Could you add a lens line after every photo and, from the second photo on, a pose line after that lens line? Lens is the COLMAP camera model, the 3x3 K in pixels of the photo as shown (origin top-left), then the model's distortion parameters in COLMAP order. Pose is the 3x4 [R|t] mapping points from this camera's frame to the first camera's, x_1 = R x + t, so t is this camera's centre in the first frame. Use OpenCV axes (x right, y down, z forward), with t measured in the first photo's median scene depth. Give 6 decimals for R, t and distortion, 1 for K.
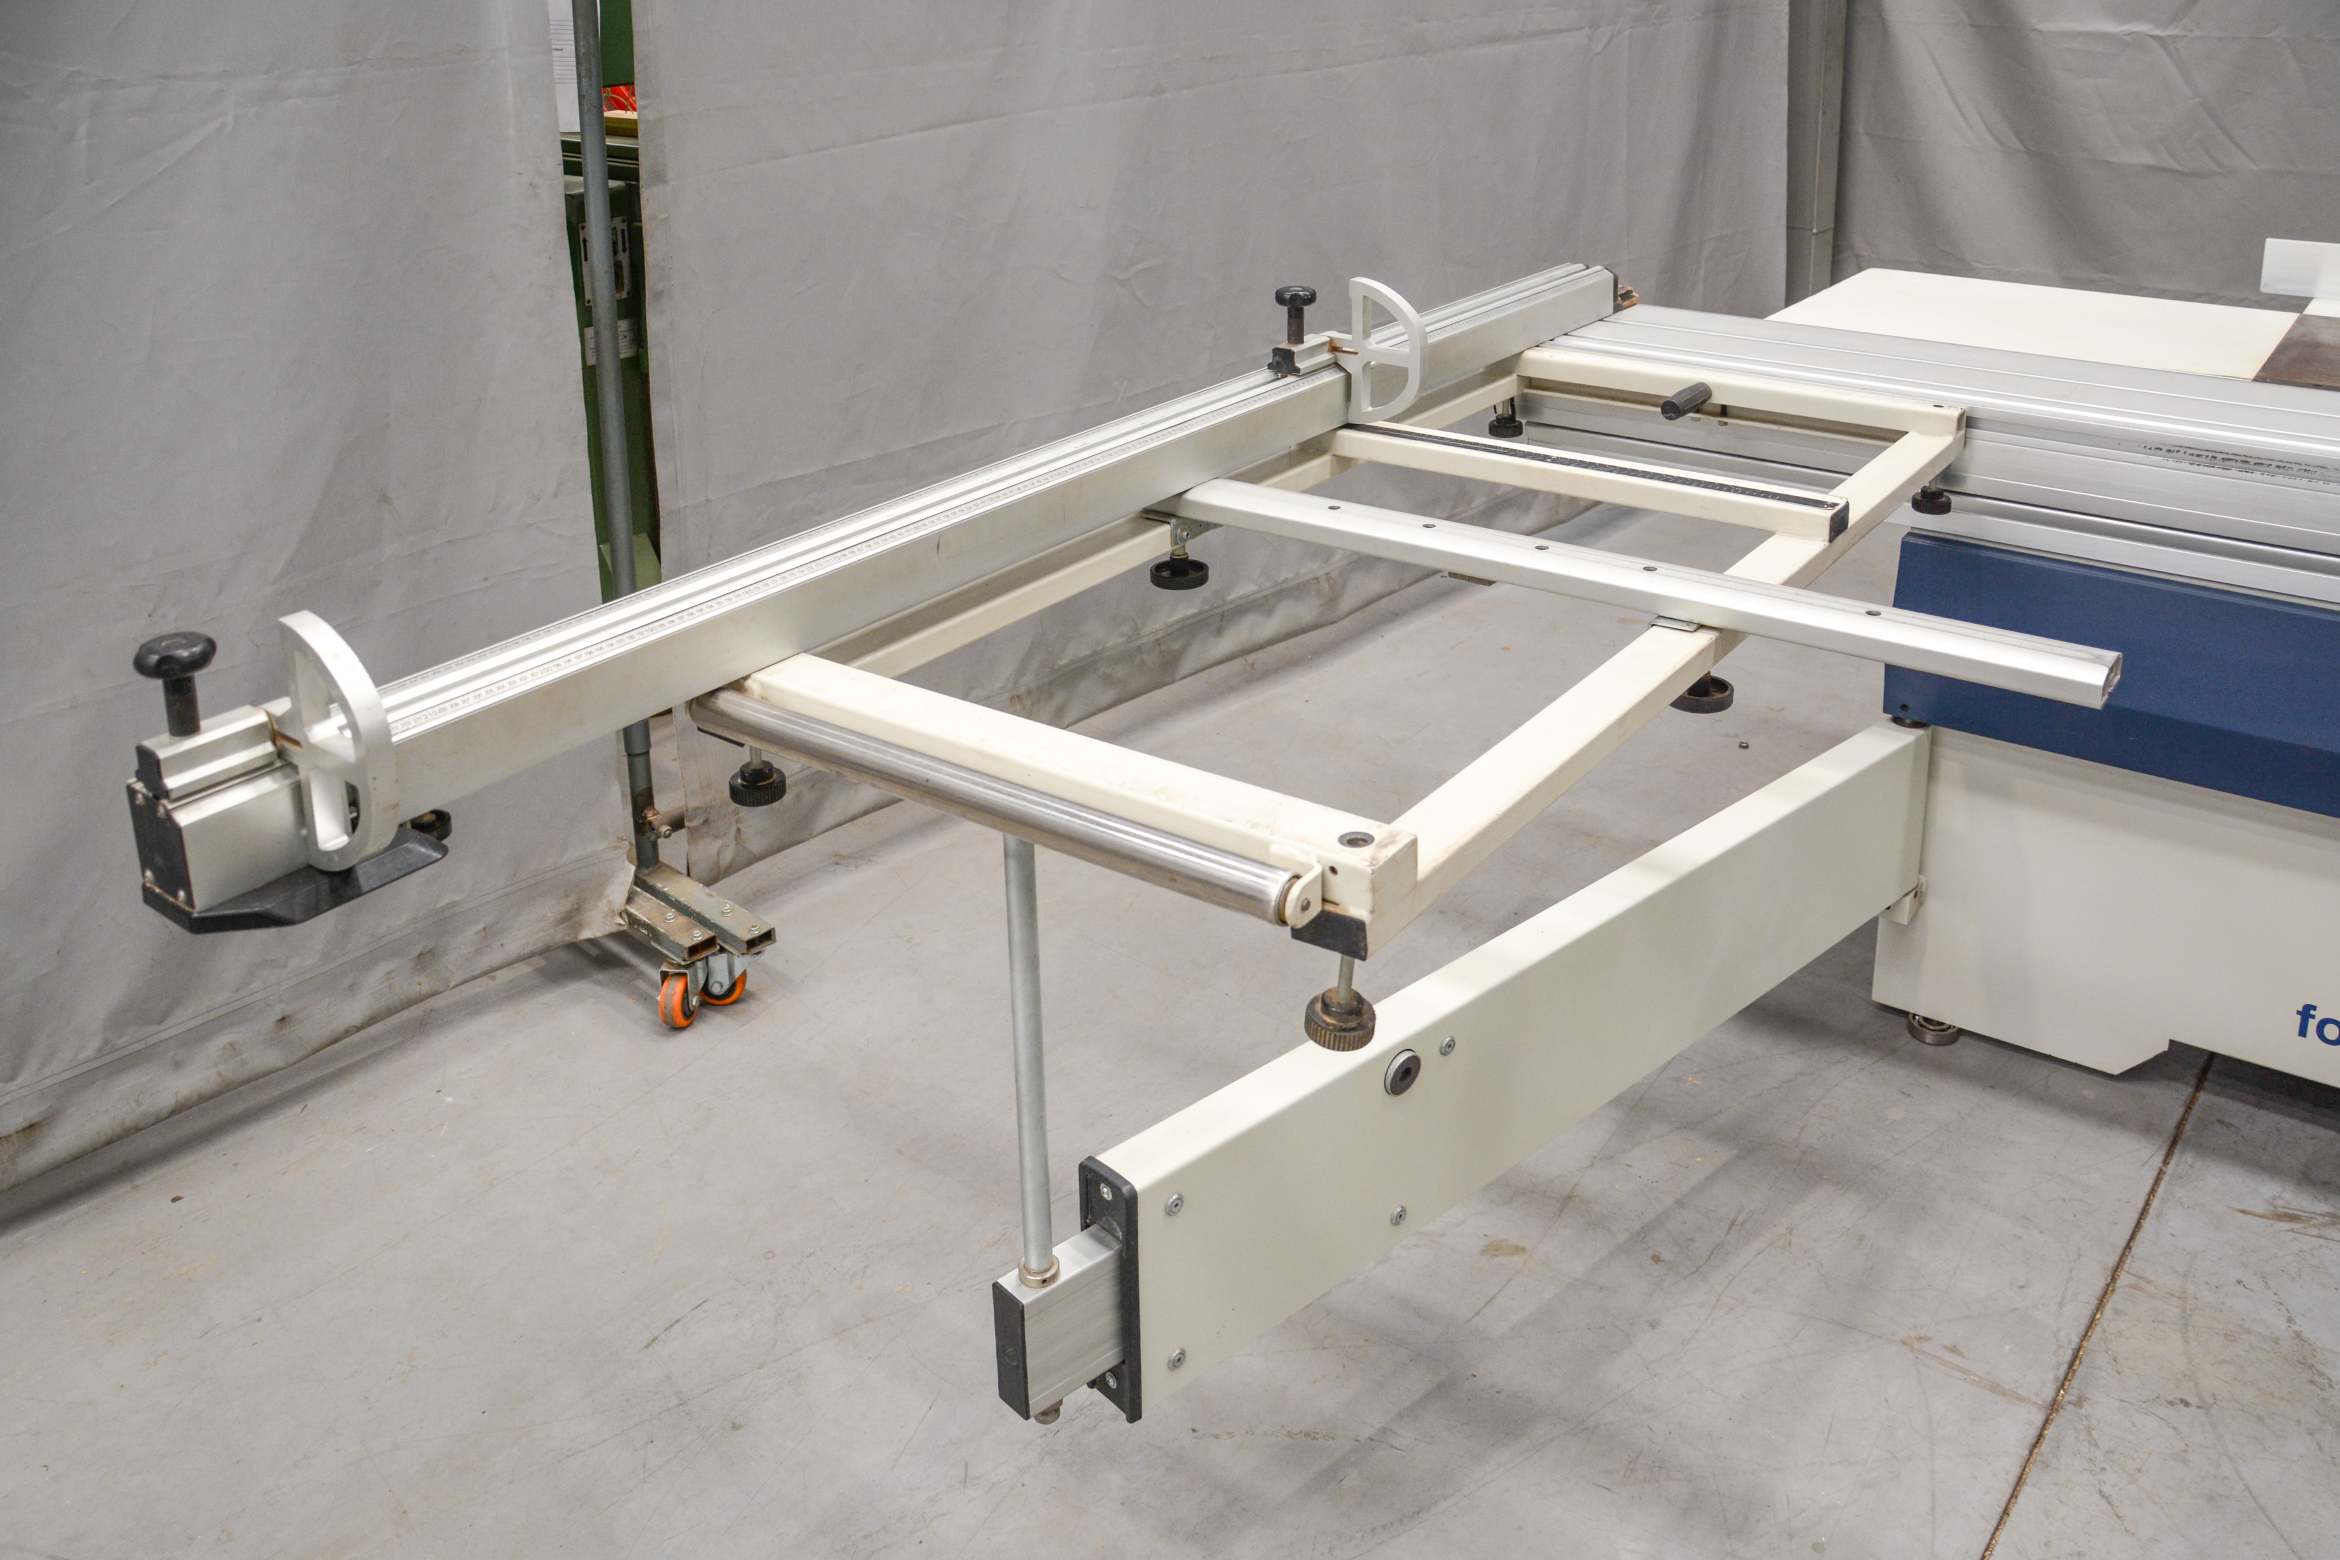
lens RADIAL K [[1818.4, 0, 1141.3], [0, 1818.4, 696.4], [0, 0, 1]] dist [-0.110751, 0.047115]
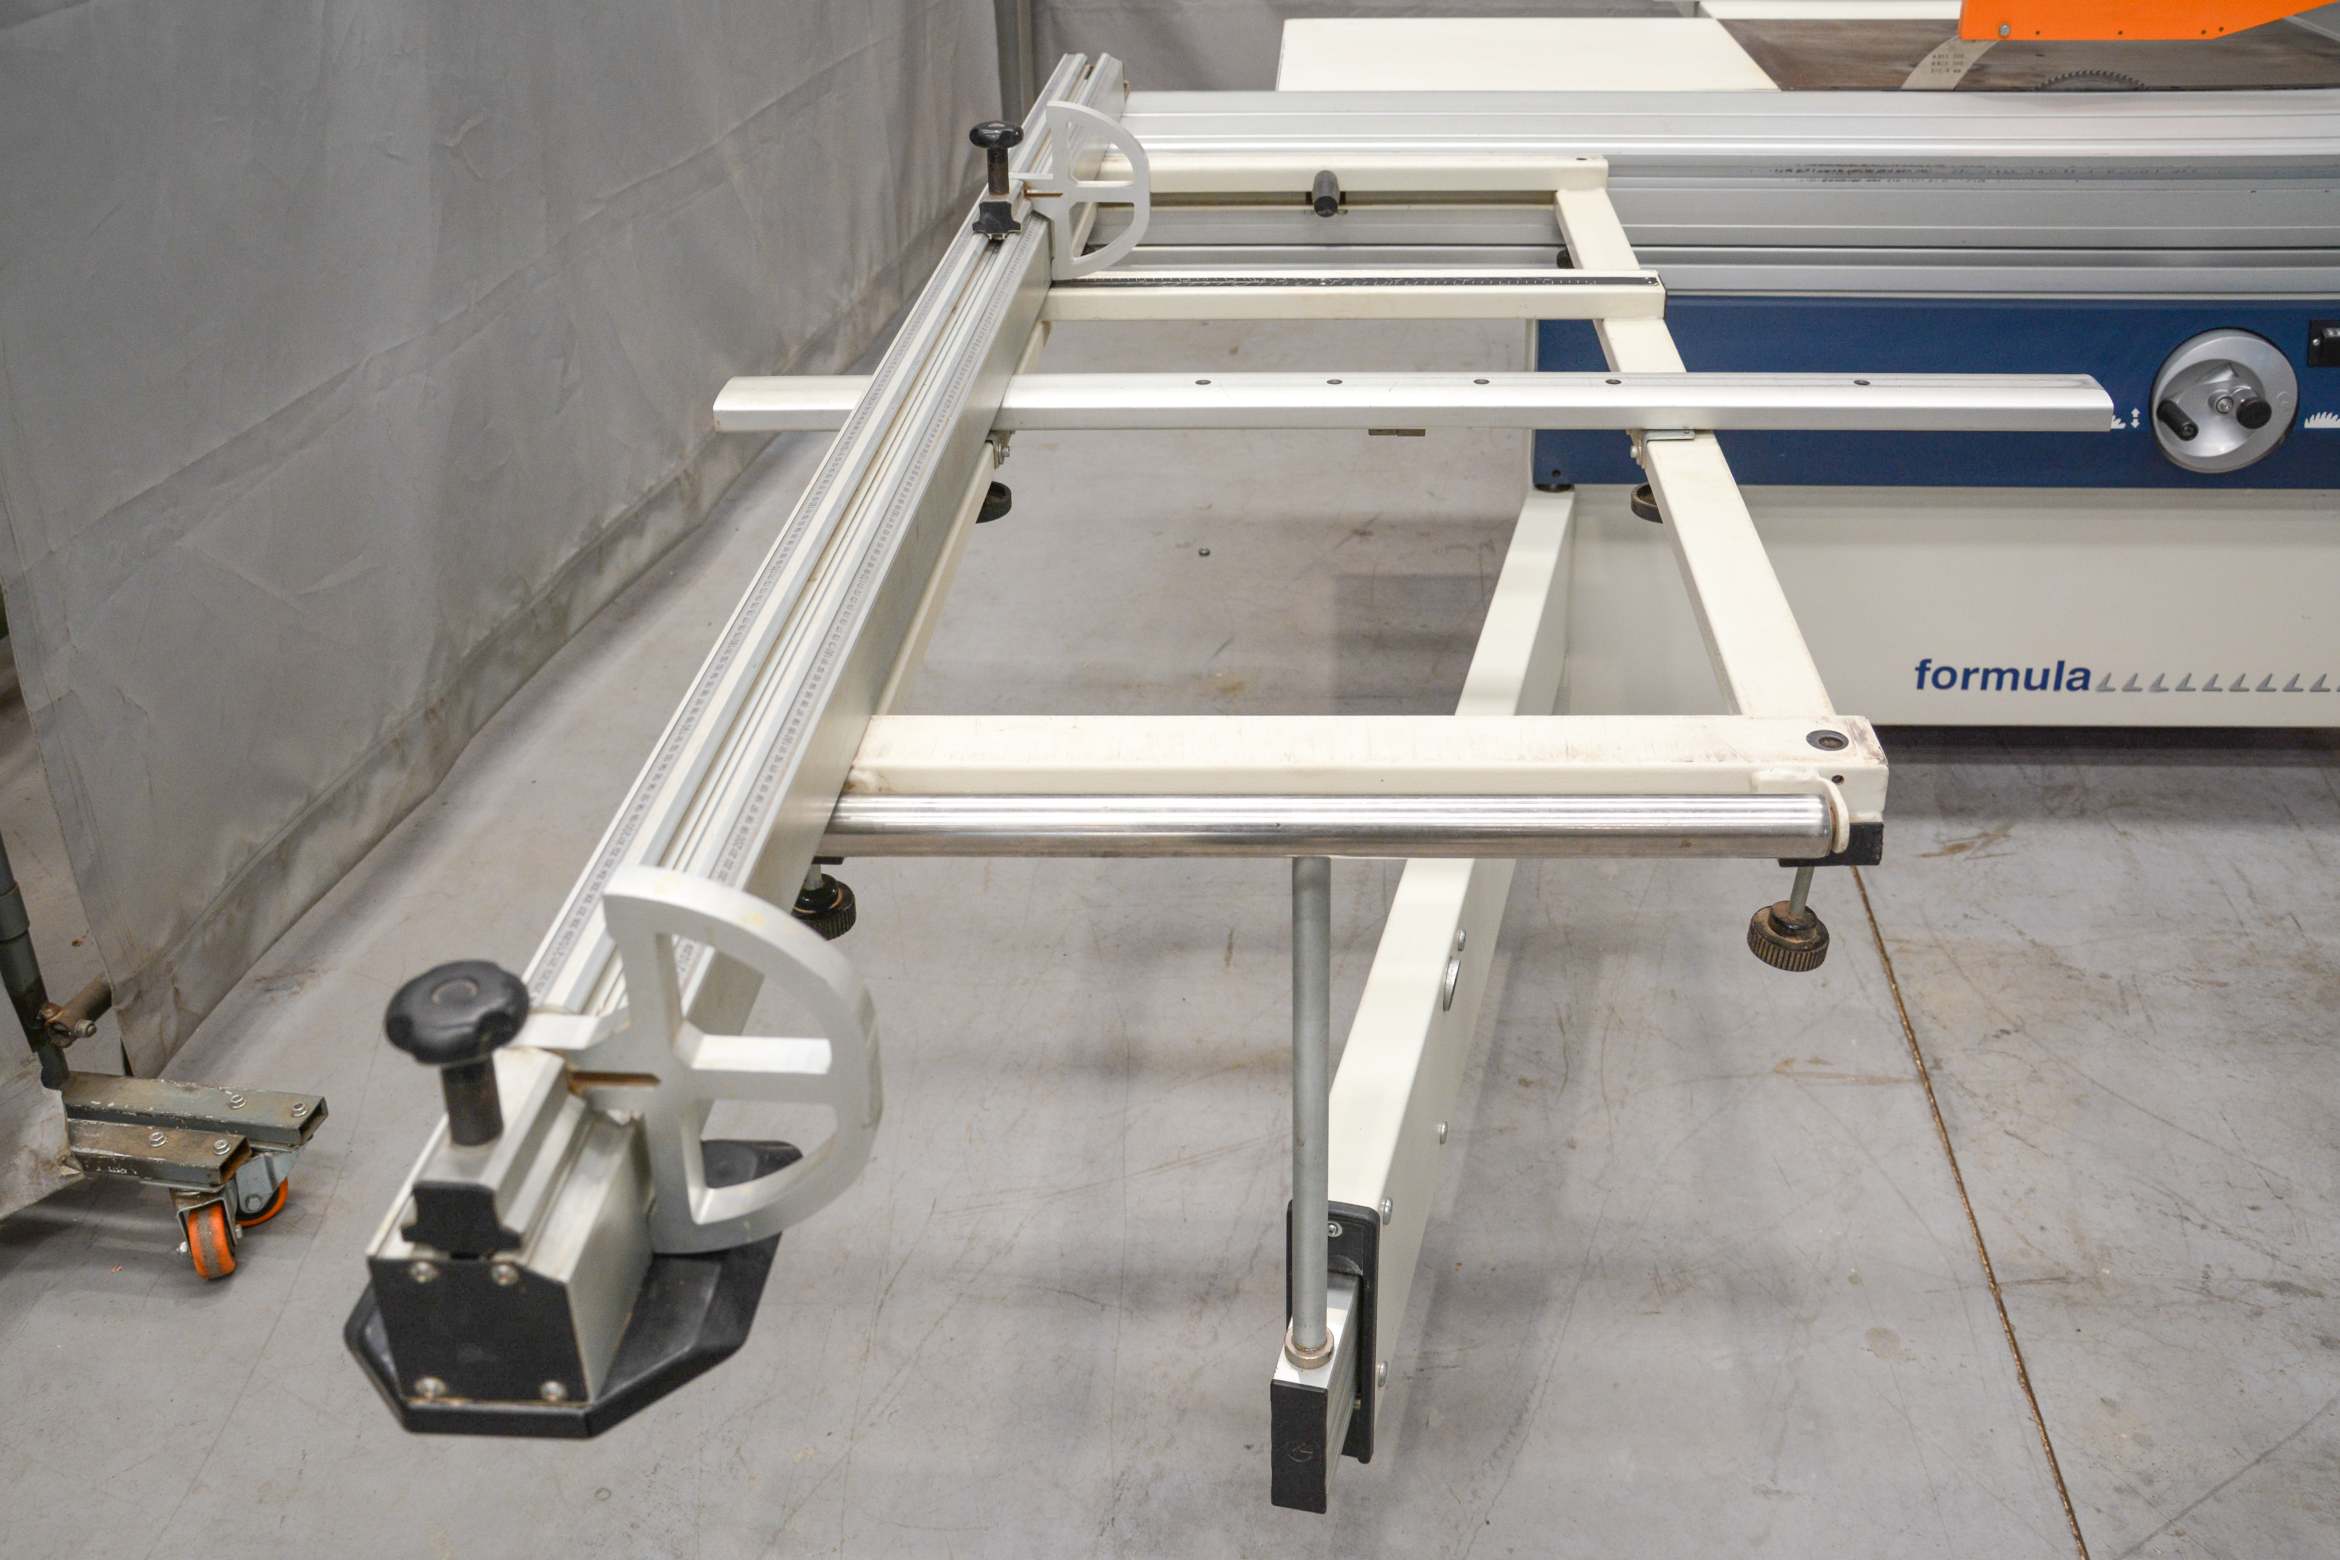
lens RADIAL K [[1966.8, 0, 1172.7], [0, 1966.8, 785.1], [0, 0, 1]] dist [-0.063297, 0.025833]
pose [[0.824019, -0.288983, 0.487320, -0.328999], [0.224252, 0.956251, 0.187870, -0.081166], [-0.520292, -0.045526, 0.852774, 0.182254]]
